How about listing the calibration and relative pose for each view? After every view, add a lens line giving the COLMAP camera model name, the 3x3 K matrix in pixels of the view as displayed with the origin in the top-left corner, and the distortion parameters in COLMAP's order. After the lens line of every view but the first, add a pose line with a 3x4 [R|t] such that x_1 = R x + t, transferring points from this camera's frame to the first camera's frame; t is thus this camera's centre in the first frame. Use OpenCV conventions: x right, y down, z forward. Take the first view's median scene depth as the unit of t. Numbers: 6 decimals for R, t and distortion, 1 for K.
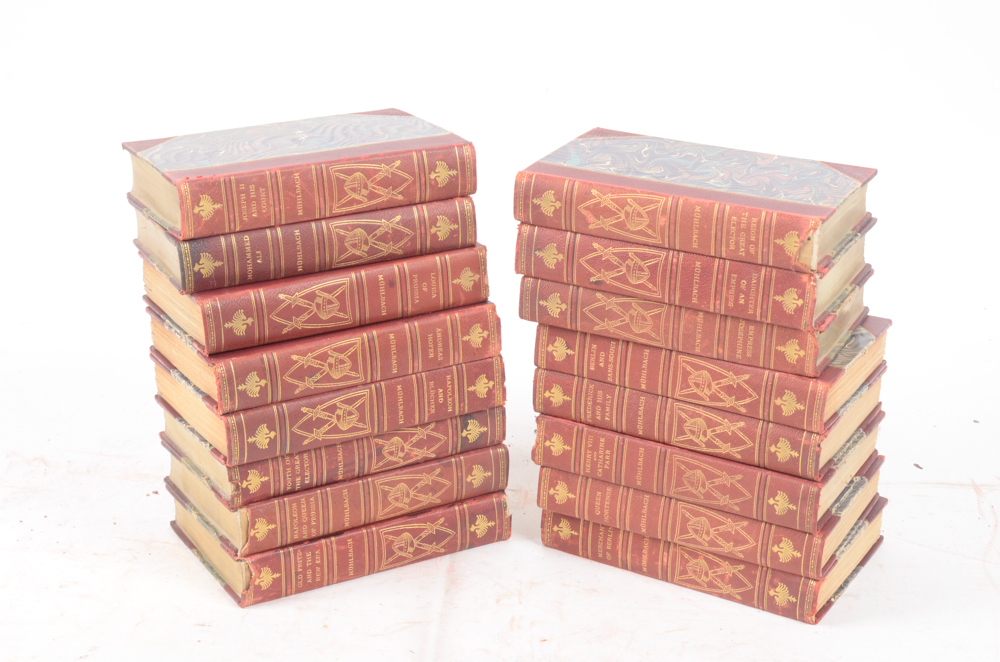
lens RADIAL K [[2022.9, 0, 467.5], [0, 2022.9, 351.4], [0, 0, 1]] dist [0.008306, 0.058909]
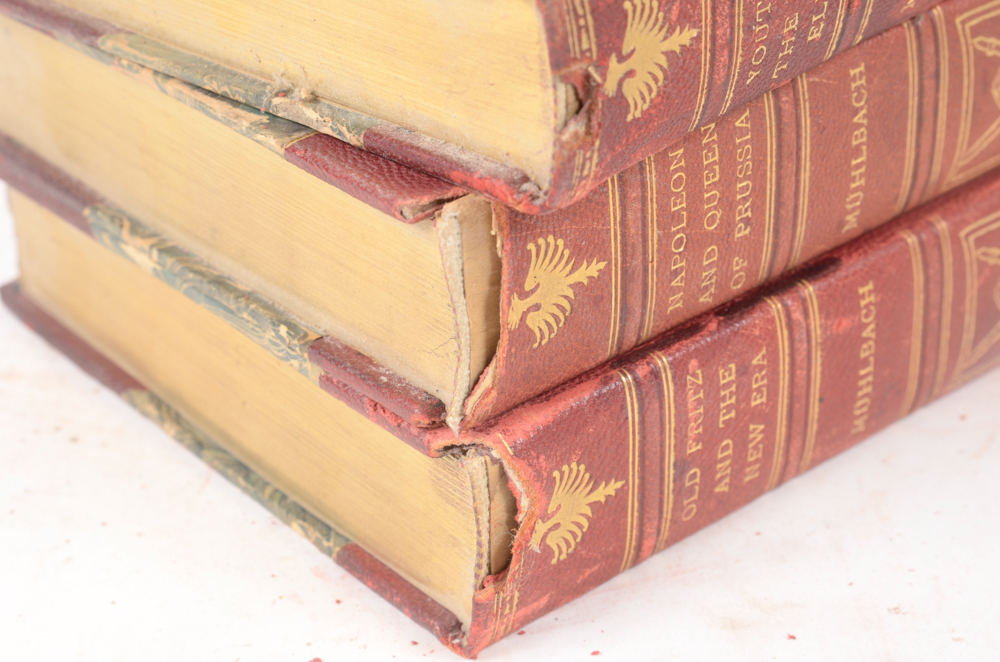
lens RADIAL K [[2276.0, 0, 500.0], [0, 2276.0, 331.0], [0, 0, 1]] dist [-0.039106, 0.025875]
pose [[0.978385, -0.117609, 0.170093, -0.144252], [0.091244, 0.983646, 0.155291, 0.054800], [-0.185575, -0.136414, 0.973115, 0.763035]]
